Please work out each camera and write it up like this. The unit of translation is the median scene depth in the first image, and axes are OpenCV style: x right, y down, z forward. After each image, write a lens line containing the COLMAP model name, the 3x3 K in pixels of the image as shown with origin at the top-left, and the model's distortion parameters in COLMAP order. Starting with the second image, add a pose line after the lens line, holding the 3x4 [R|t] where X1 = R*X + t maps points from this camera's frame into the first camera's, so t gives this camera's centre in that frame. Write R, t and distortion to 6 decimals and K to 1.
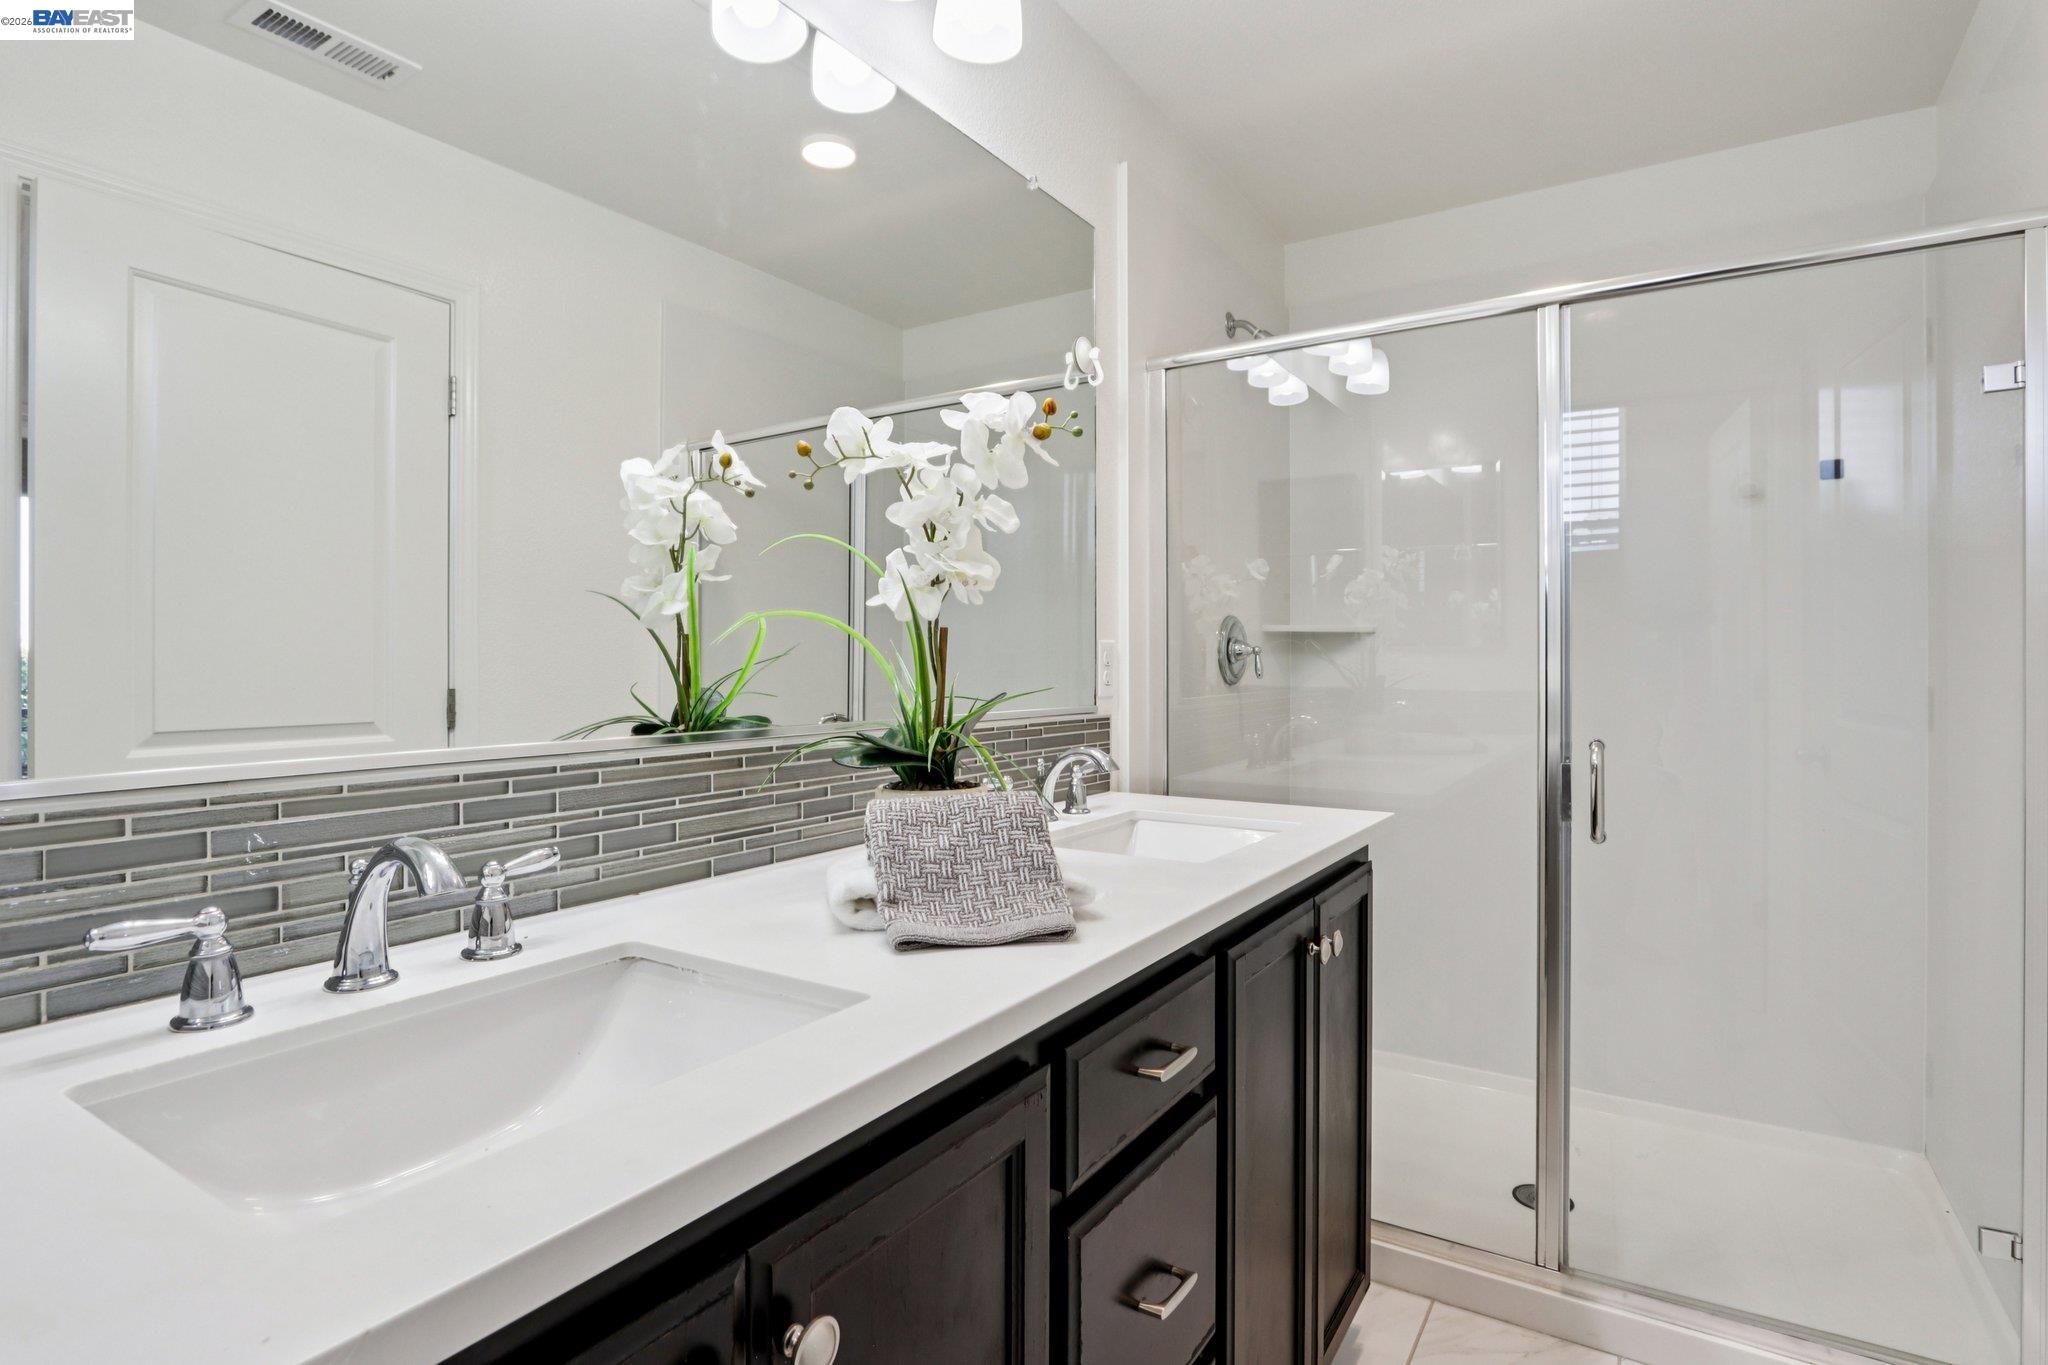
lens RADIAL K [[1031.3, 0, 1021.7], [0, 1031.3, 664.5], [0, 0, 1]] dist [-0.010205, 0.000655]
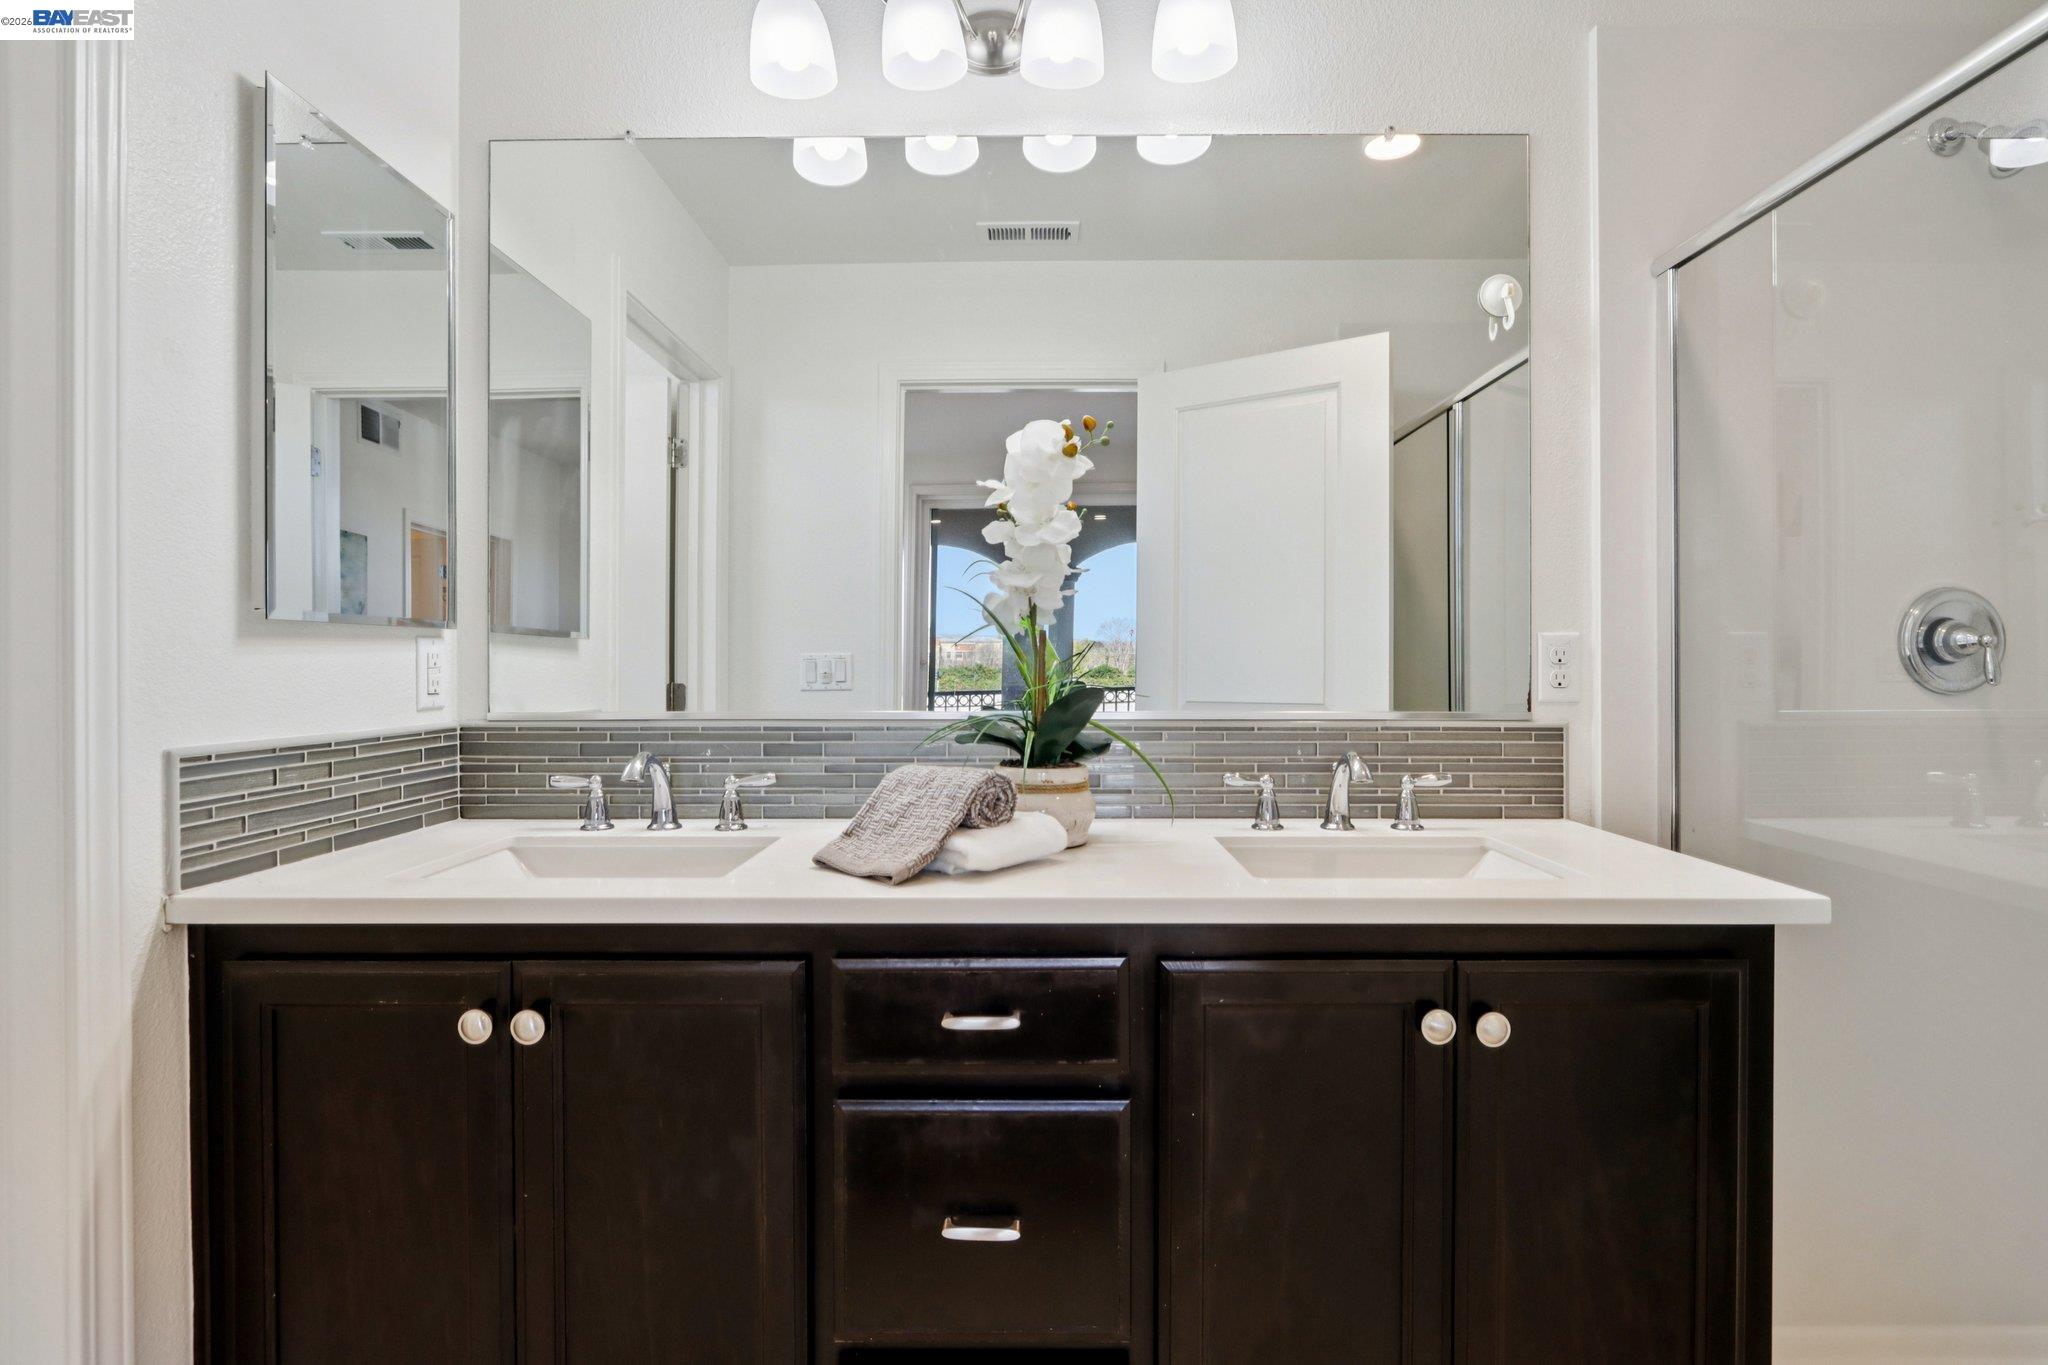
lens RADIAL K [[1031.3, 0, 1019.9], [0, 1031.3, 662.5], [0, 0, 1]] dist [-0.010205, 0.000655]
pose [[0.539594, -0.002636, -0.841921, 0.542421], [0.000351, 0.999996, -0.002905, 0.002483], [0.841925, 0.001272, 0.539593, 0.212558]]
